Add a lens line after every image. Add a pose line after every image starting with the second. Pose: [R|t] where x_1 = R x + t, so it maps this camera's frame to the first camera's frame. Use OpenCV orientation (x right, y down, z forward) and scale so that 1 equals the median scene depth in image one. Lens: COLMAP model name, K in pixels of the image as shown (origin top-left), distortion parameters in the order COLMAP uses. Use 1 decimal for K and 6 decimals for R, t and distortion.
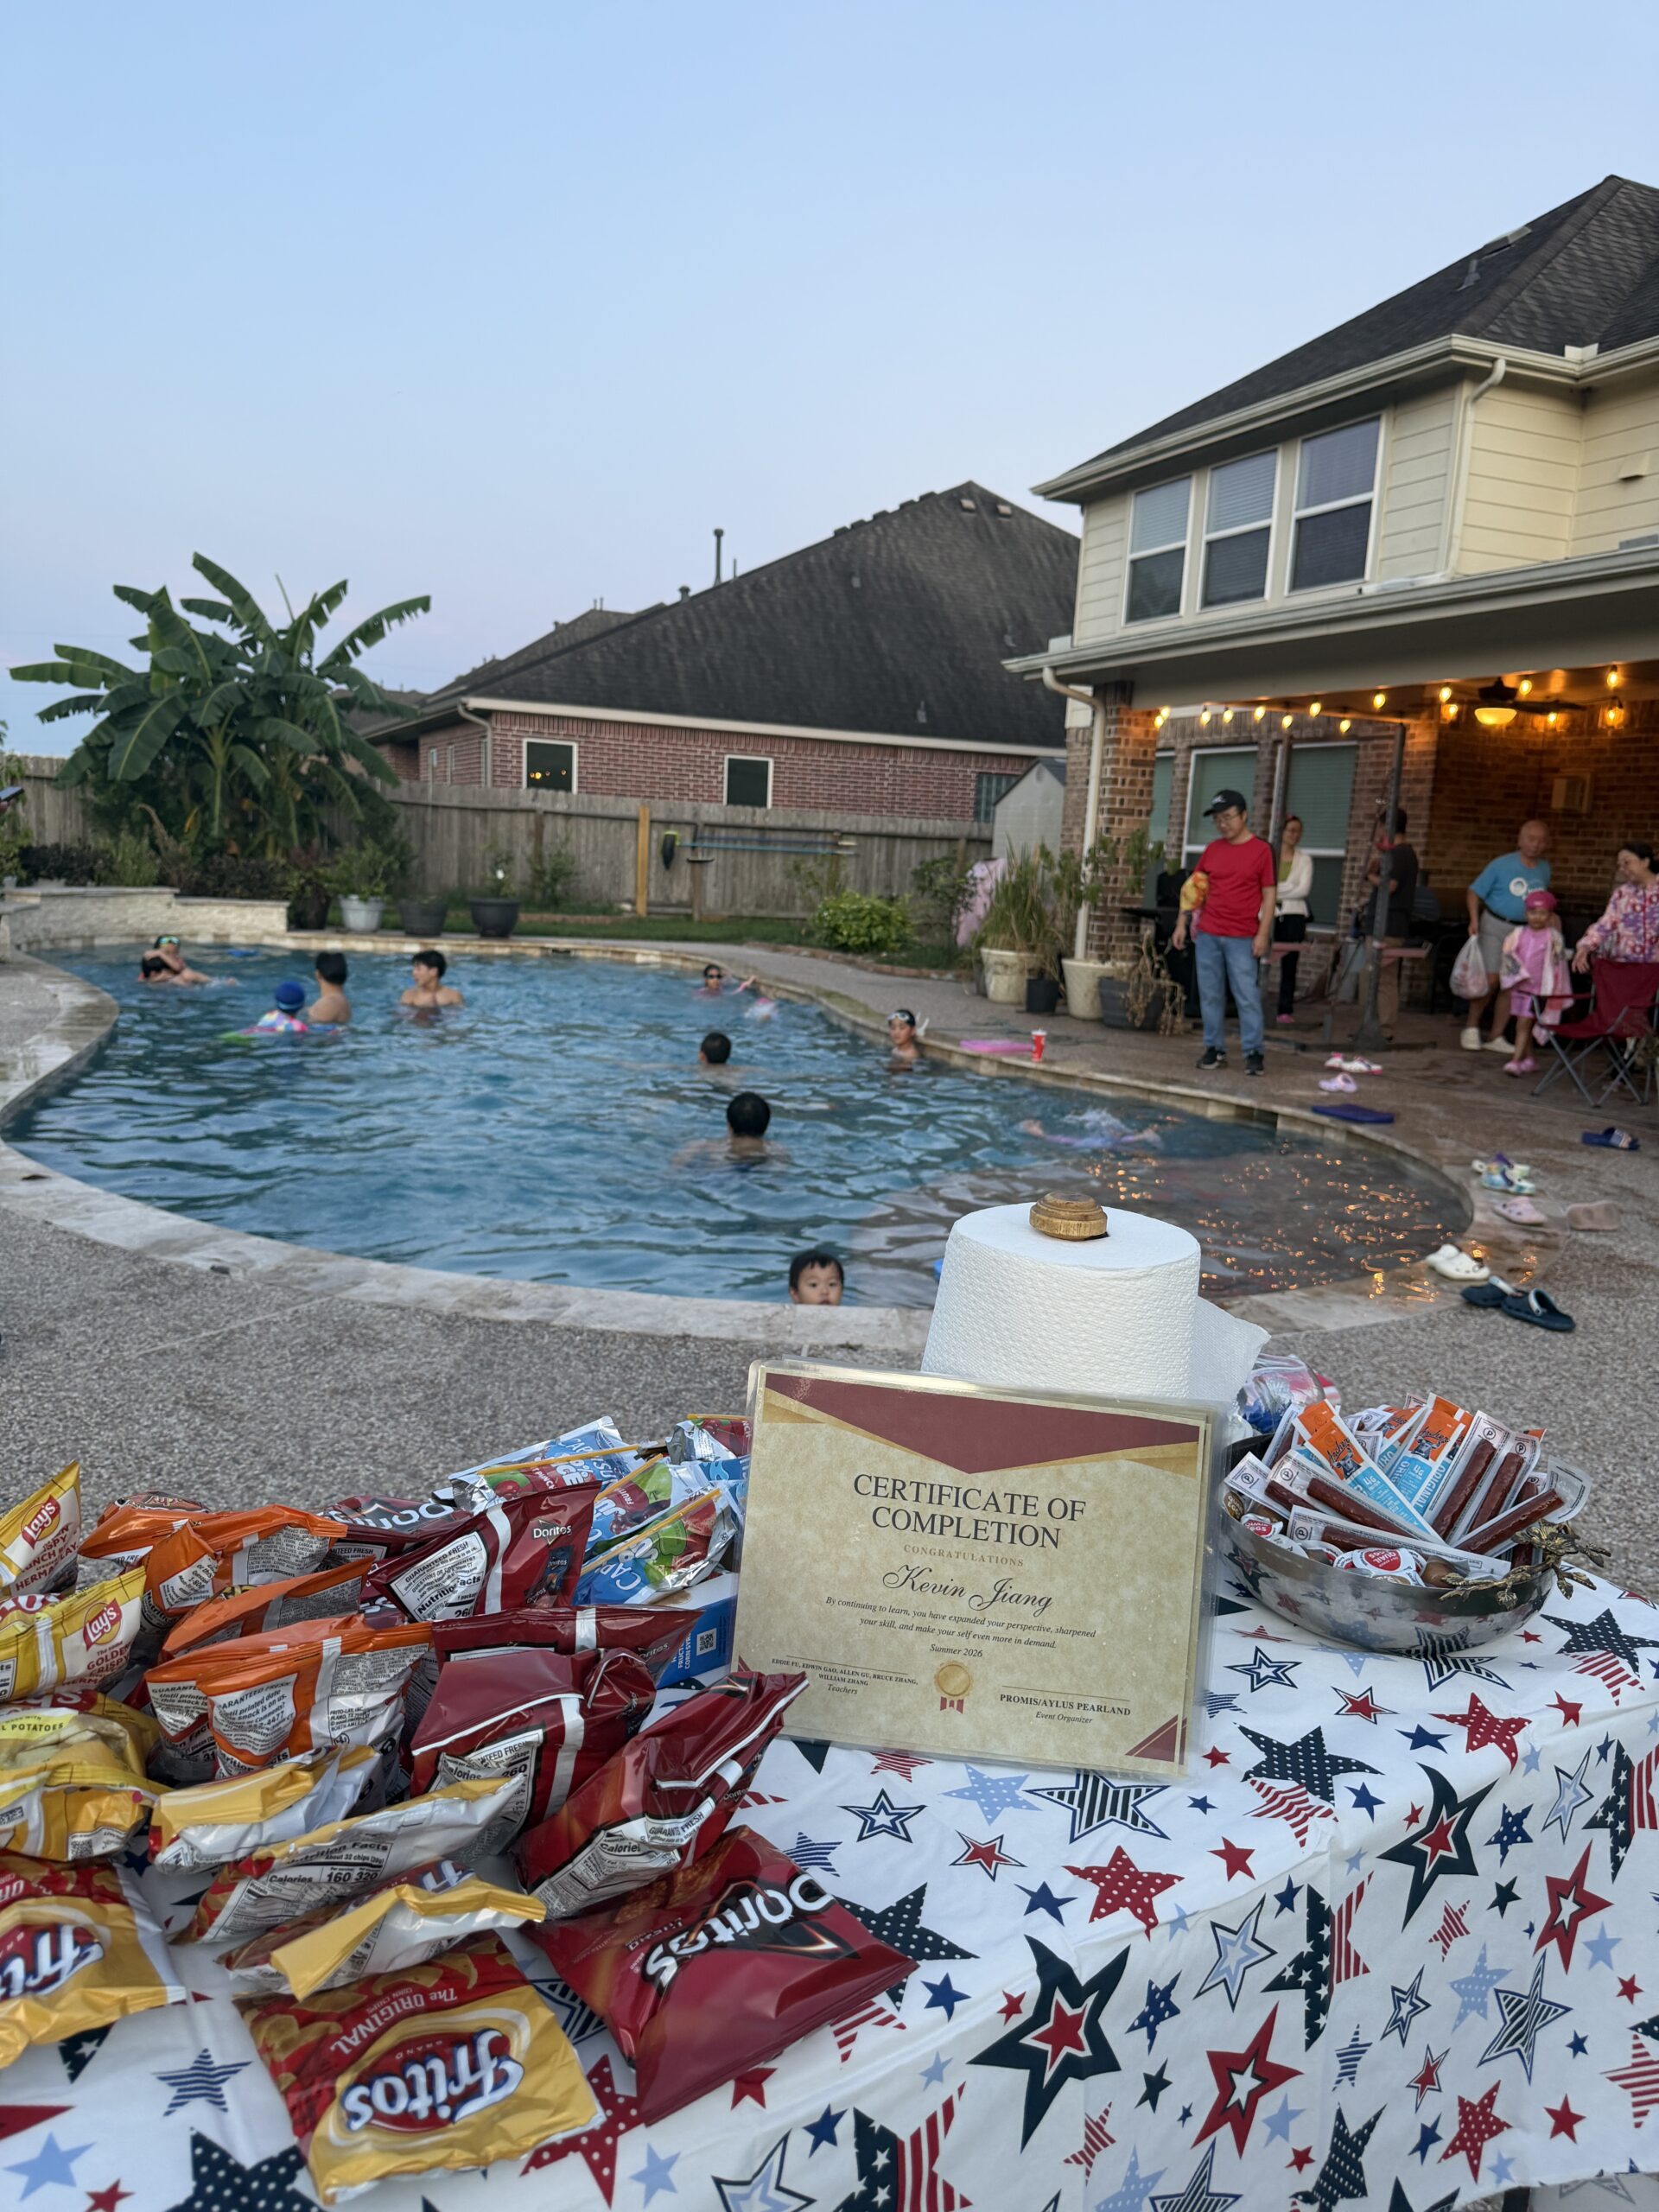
lens RADIAL K [[1534.1, 0, 839.0], [0, 1534.1, 1106.1], [0, 0, 1]] dist [0.074592, -0.116432]
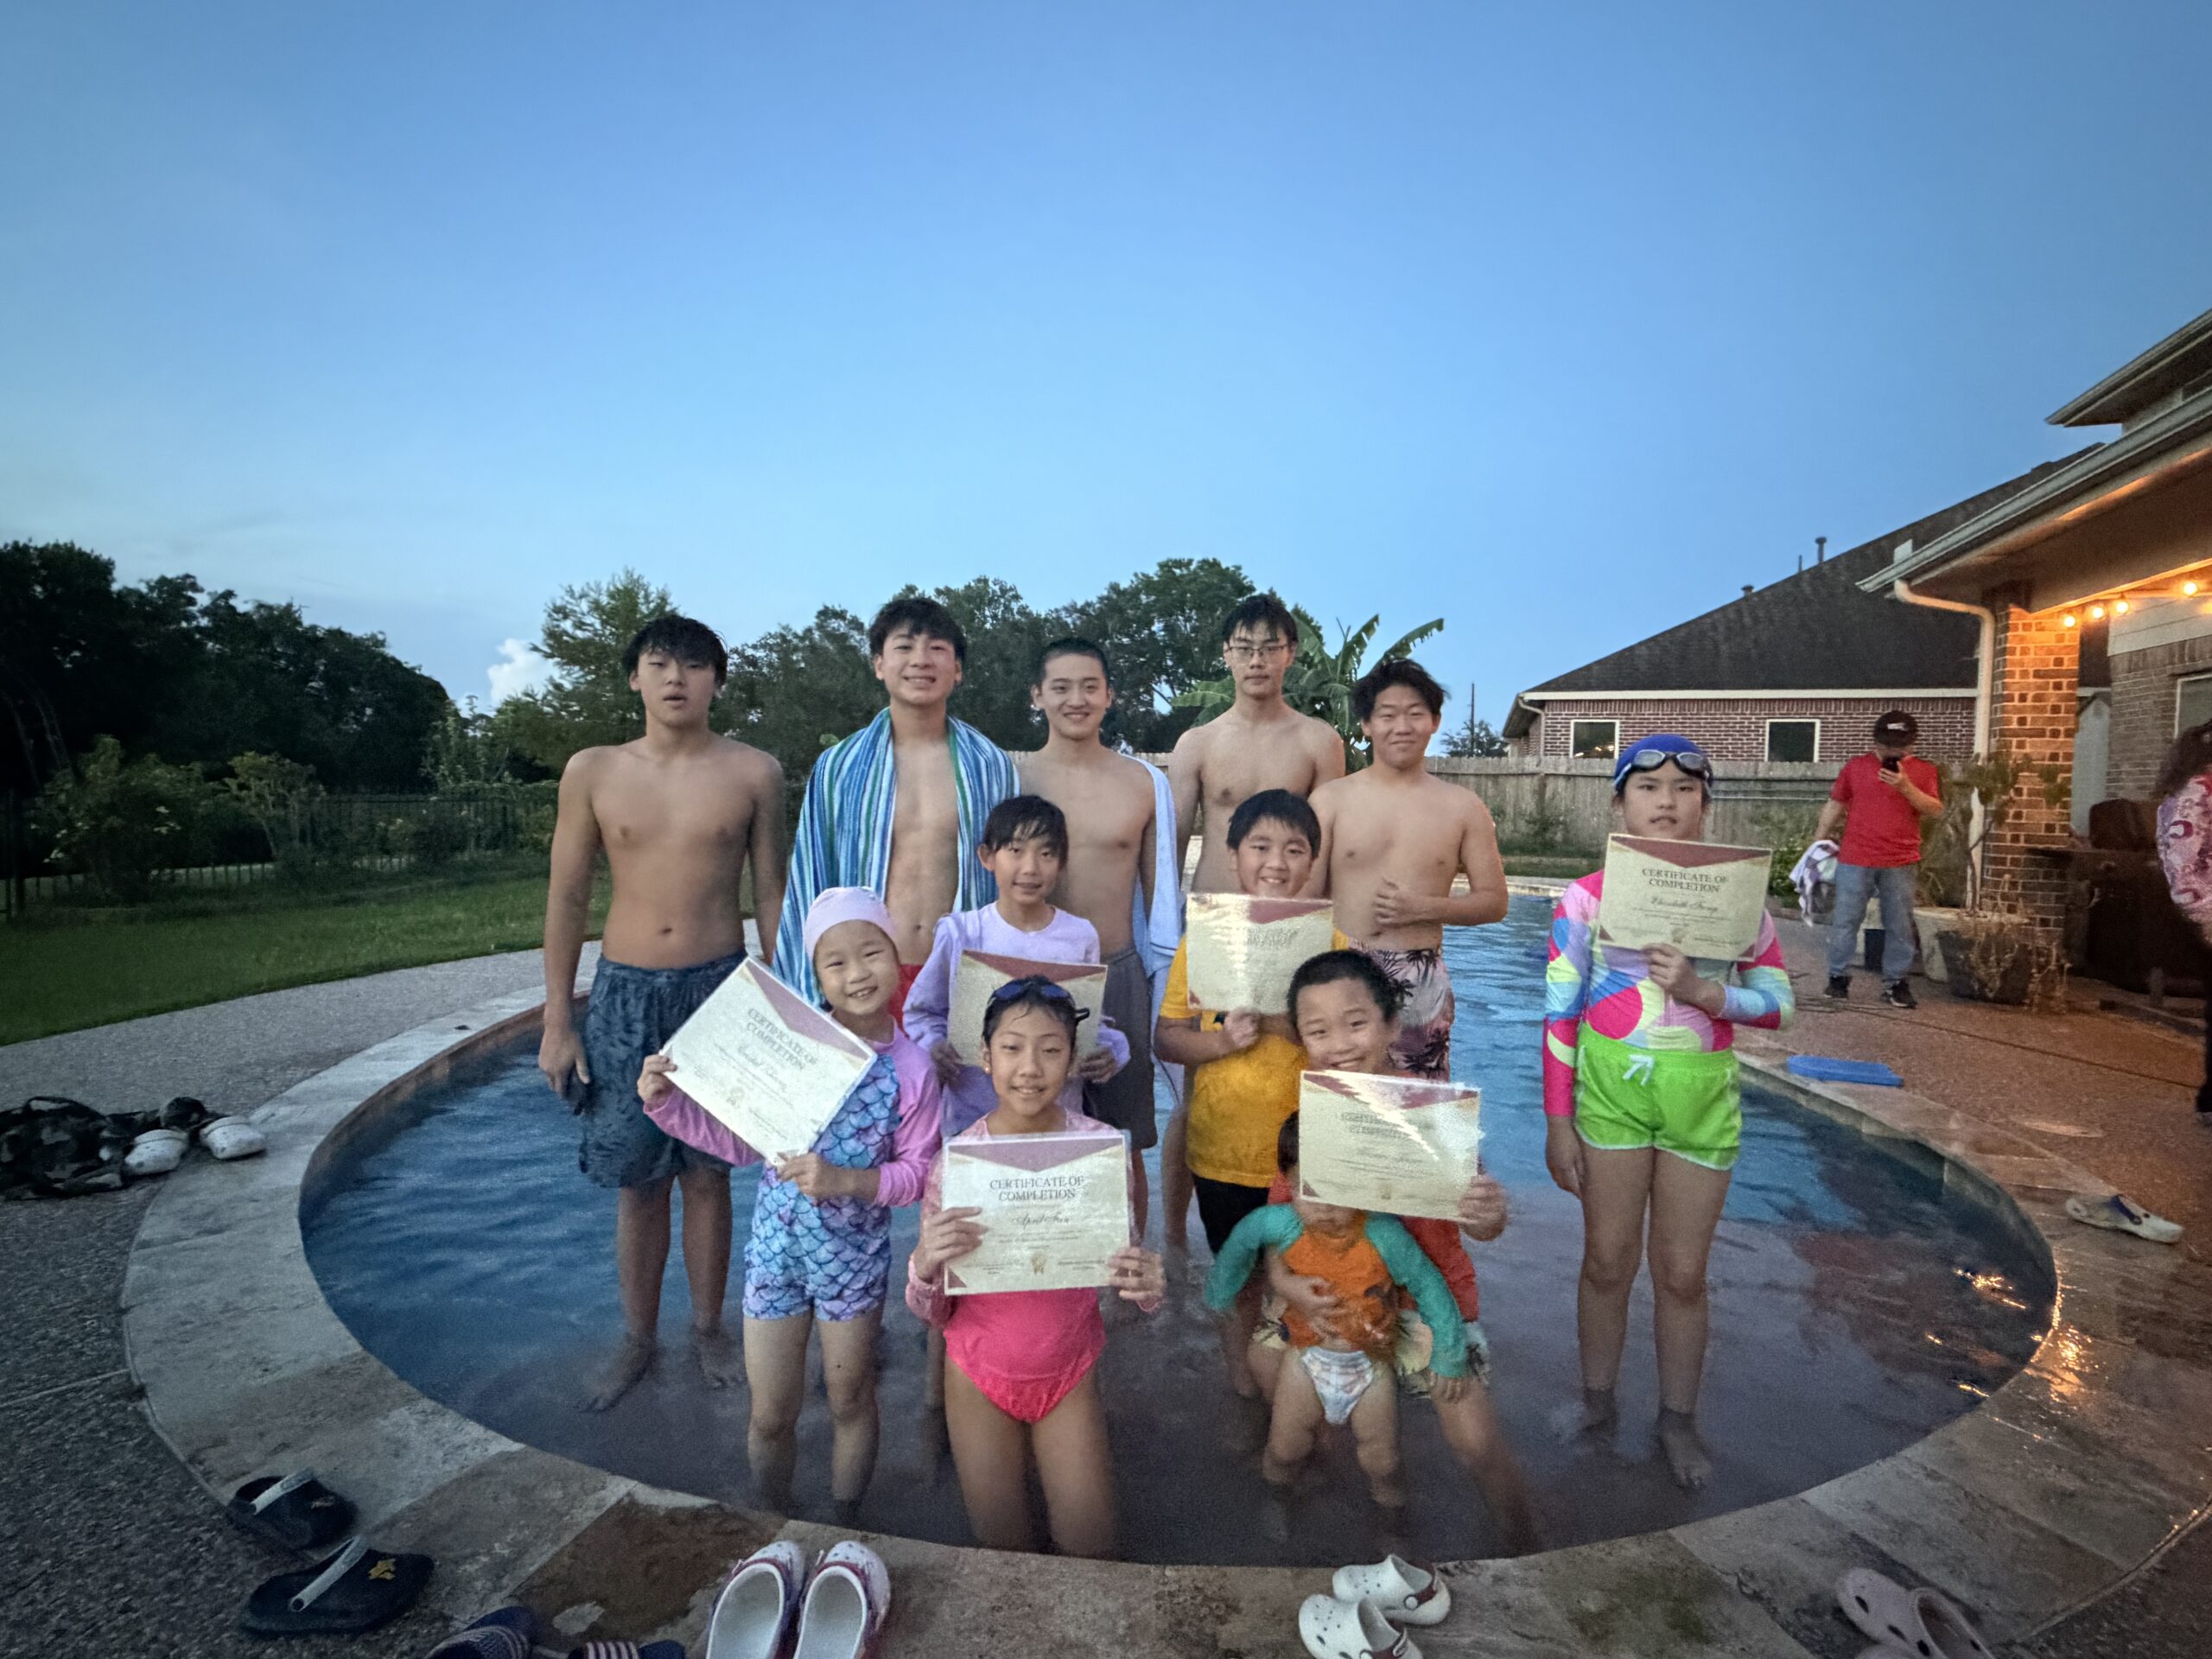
lens RADIAL K [[1068.7, 0, 1093.4], [0, 1068.7, 824.0], [0, 0, 1]] dist [0.013904, -0.010627]
pose [[0.737883, -0.012312, -0.674817, 0.132155], [-0.094253, 0.988157, -0.121090, -0.017634], [0.668315, 0.152954, 0.727983, 0.168583]]
